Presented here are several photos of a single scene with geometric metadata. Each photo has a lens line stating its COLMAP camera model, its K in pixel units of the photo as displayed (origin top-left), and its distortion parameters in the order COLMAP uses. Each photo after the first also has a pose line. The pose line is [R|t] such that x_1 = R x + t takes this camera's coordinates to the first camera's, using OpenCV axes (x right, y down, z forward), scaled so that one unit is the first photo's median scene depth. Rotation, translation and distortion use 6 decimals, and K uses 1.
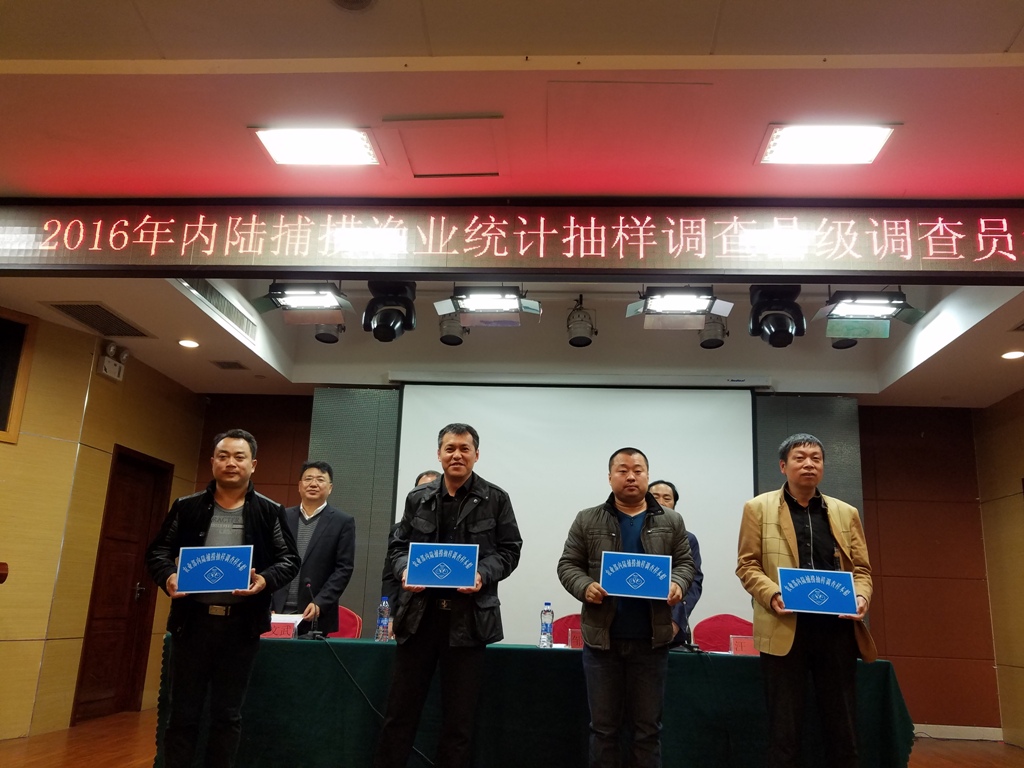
lens RADIAL K [[789.6, 0, 512.0], [0, 789.6, 384.0], [0, 0, 1]] dist [0.001936, -0.001958]
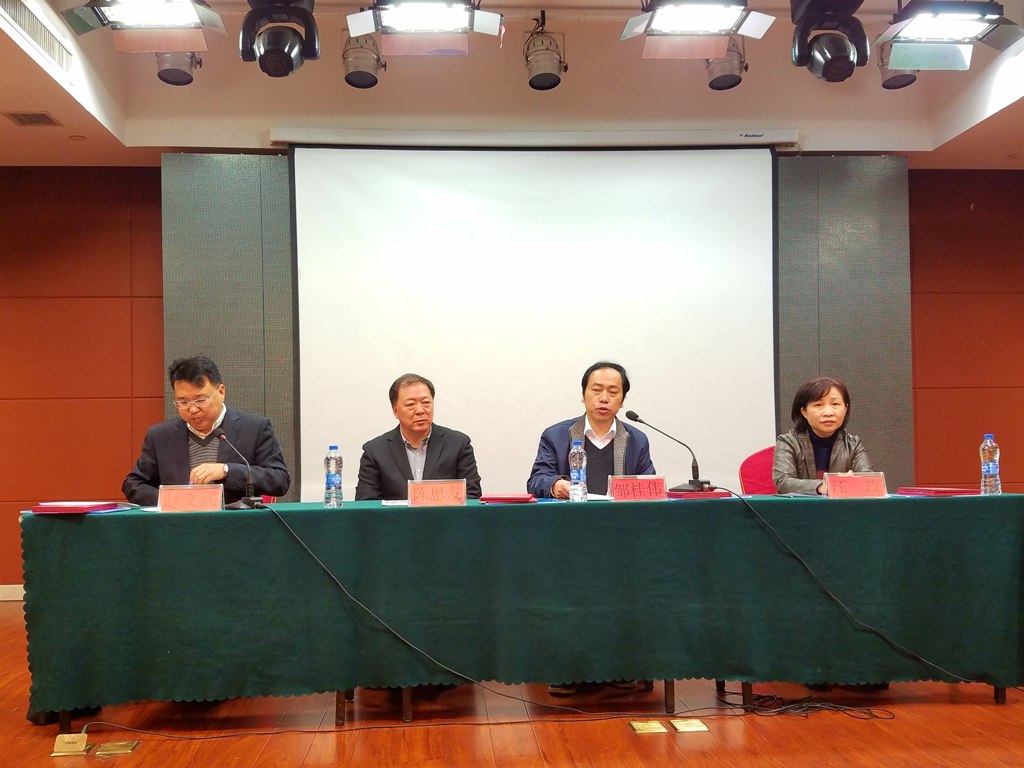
lens RADIAL K [[1029.3, 0, 512.0], [0, 1029.3, 384.0], [0, 0, 1]] dist [0.005634, -0.037098]
pose [[0.991514, -0.044684, 0.122082, -0.074698], [0.018132, 0.977427, 0.210494, 0.018719], [-0.128733, -0.206494, 0.969942, 0.070393]]
